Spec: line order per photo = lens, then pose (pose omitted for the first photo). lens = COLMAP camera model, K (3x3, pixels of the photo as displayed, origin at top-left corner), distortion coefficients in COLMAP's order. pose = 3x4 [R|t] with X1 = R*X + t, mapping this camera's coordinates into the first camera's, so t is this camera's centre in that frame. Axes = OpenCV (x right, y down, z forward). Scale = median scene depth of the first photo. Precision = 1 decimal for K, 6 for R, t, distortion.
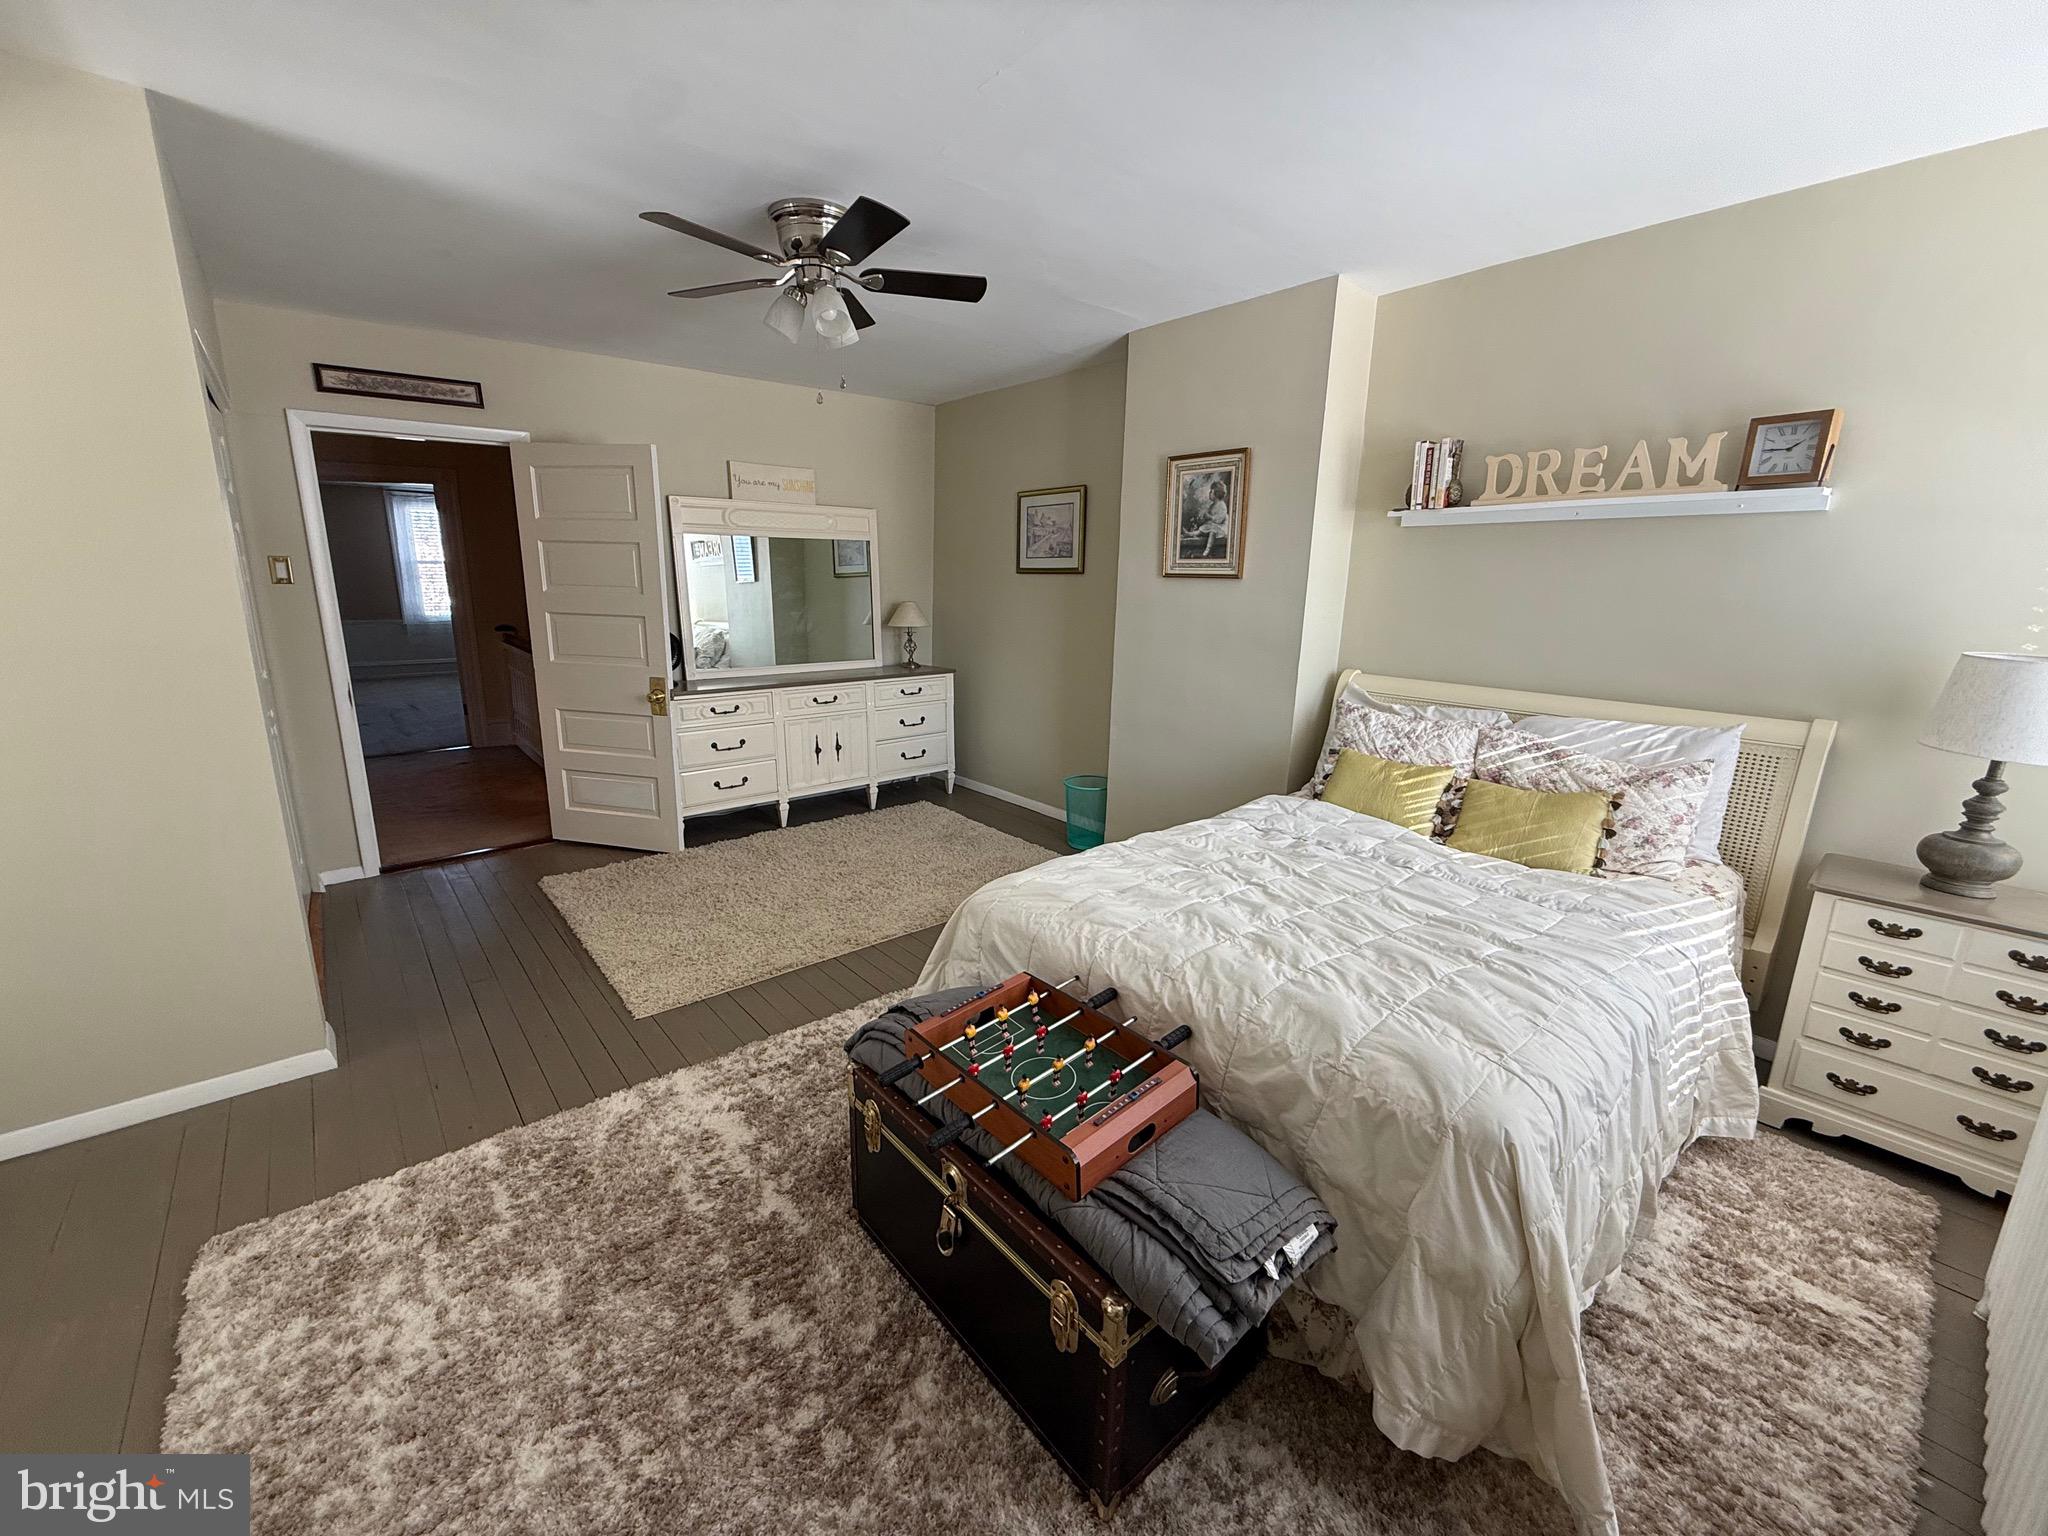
lens RADIAL K [[811.1, 0, 1019.4], [0, 811.1, 763.9], [0, 0, 1]] dist [0.000354, 0.000020]
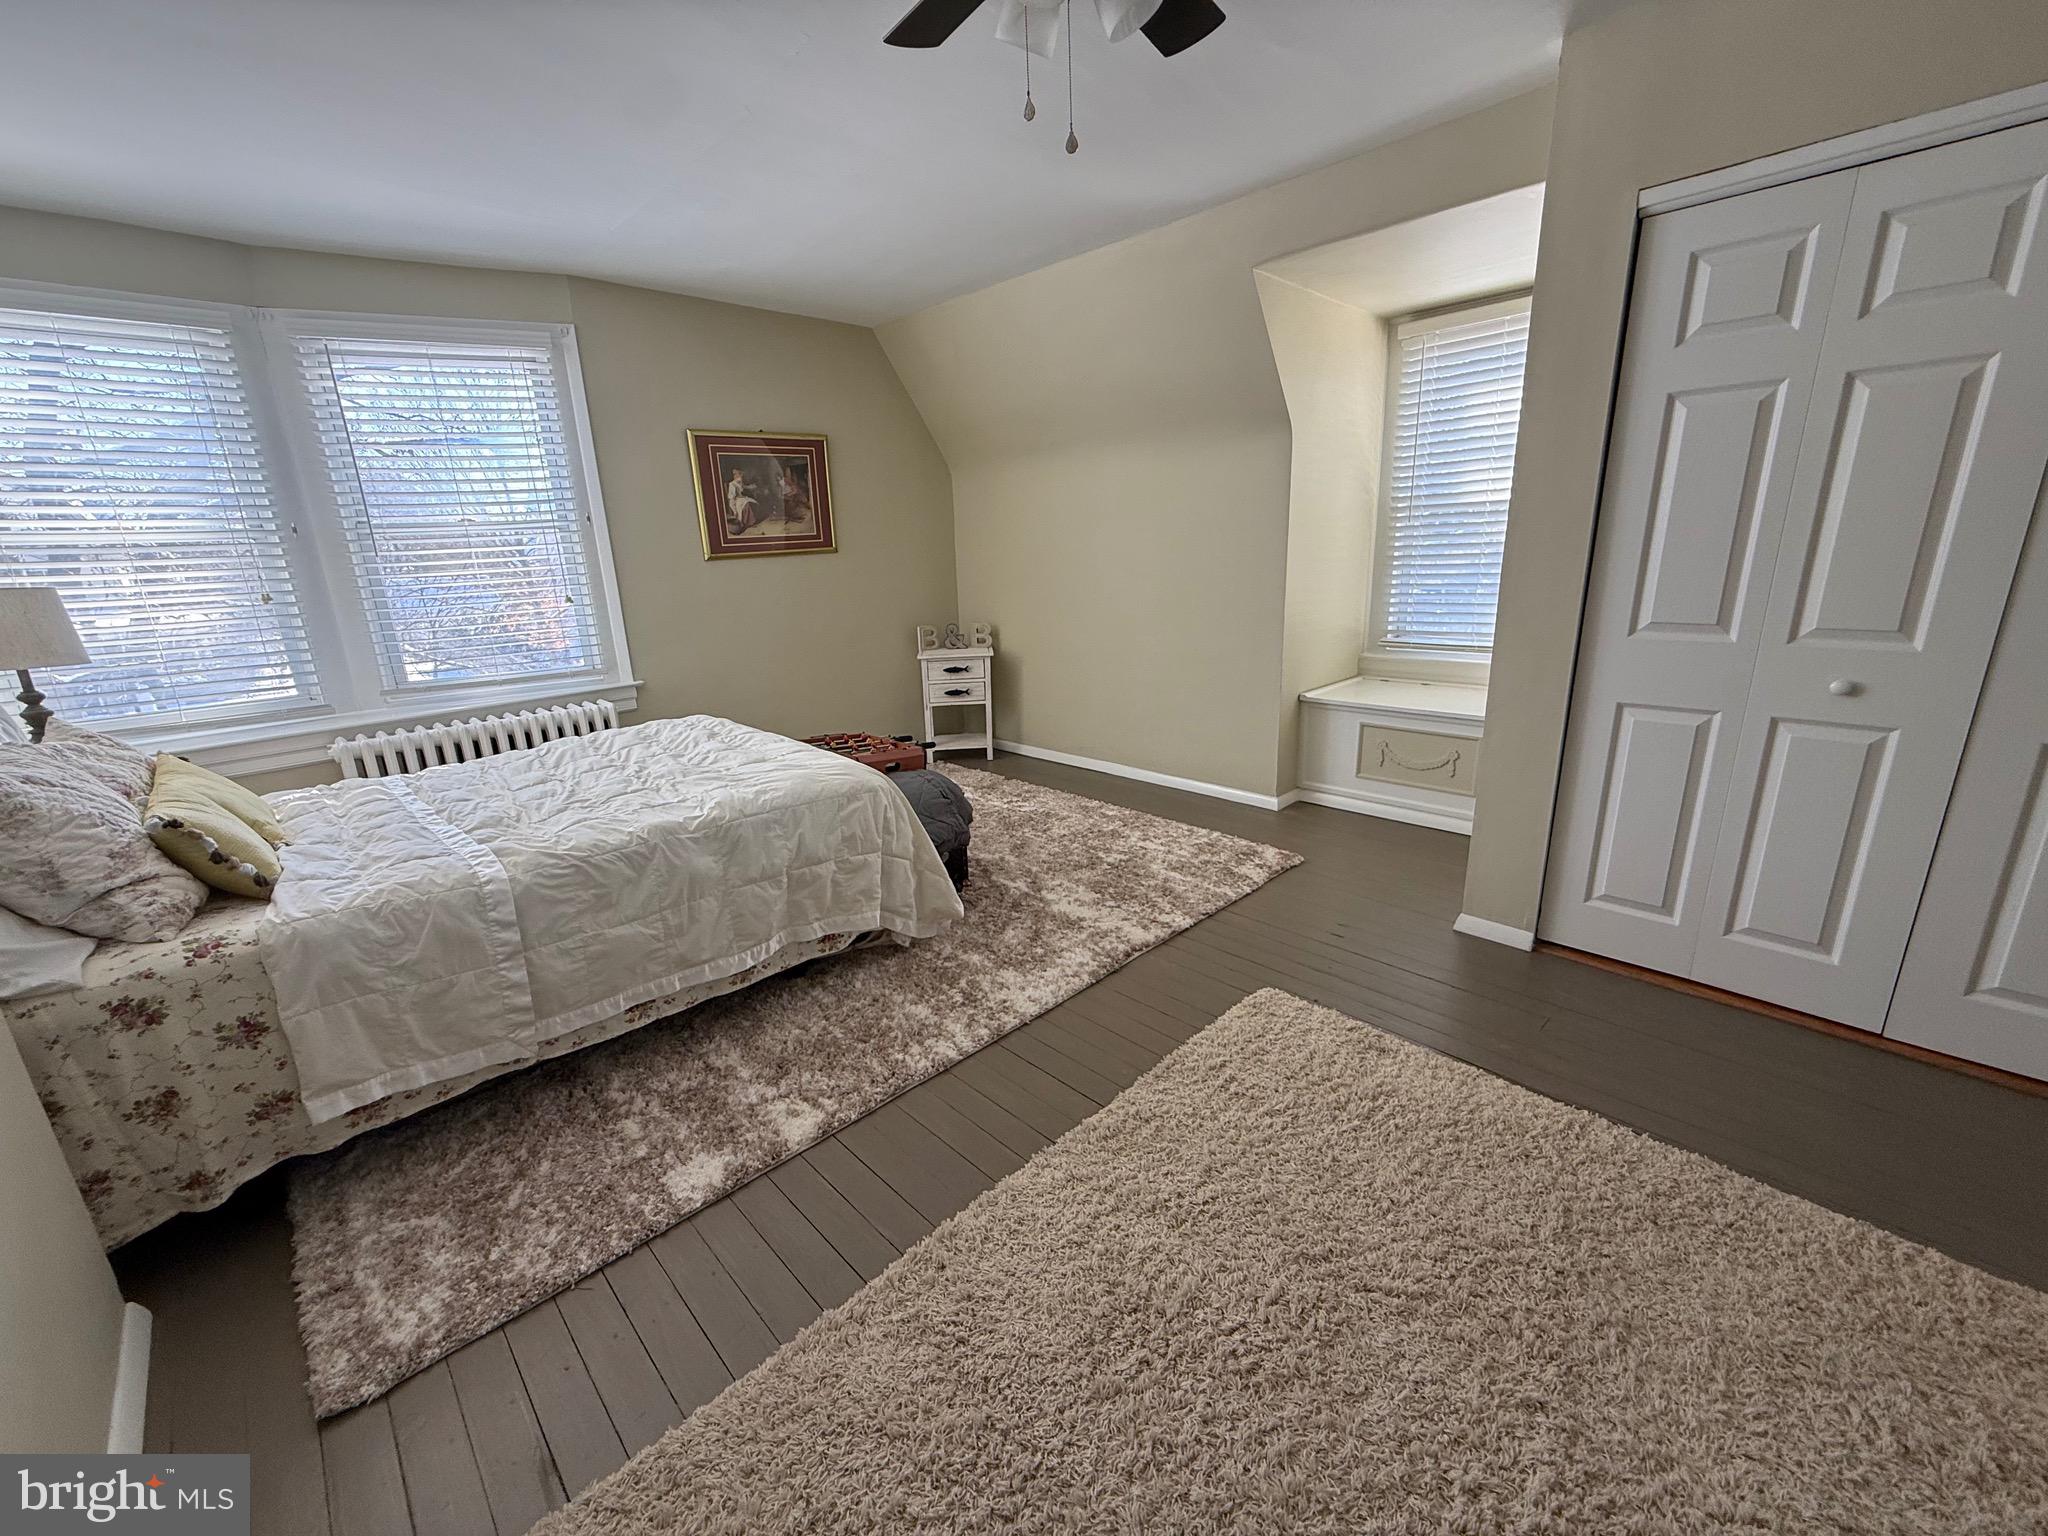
lens RADIAL K [[811.1, 0, 1019.4], [0, 811.1, 763.9], [0, 0, 1]] dist [0.000354, 0.000020]
pose [[-0.997862, 0.041202, -0.050728, -0.215170], [0.011992, 0.878476, 0.477635, -0.469432], [0.064243, 0.476006, -0.877092, 2.228846]]
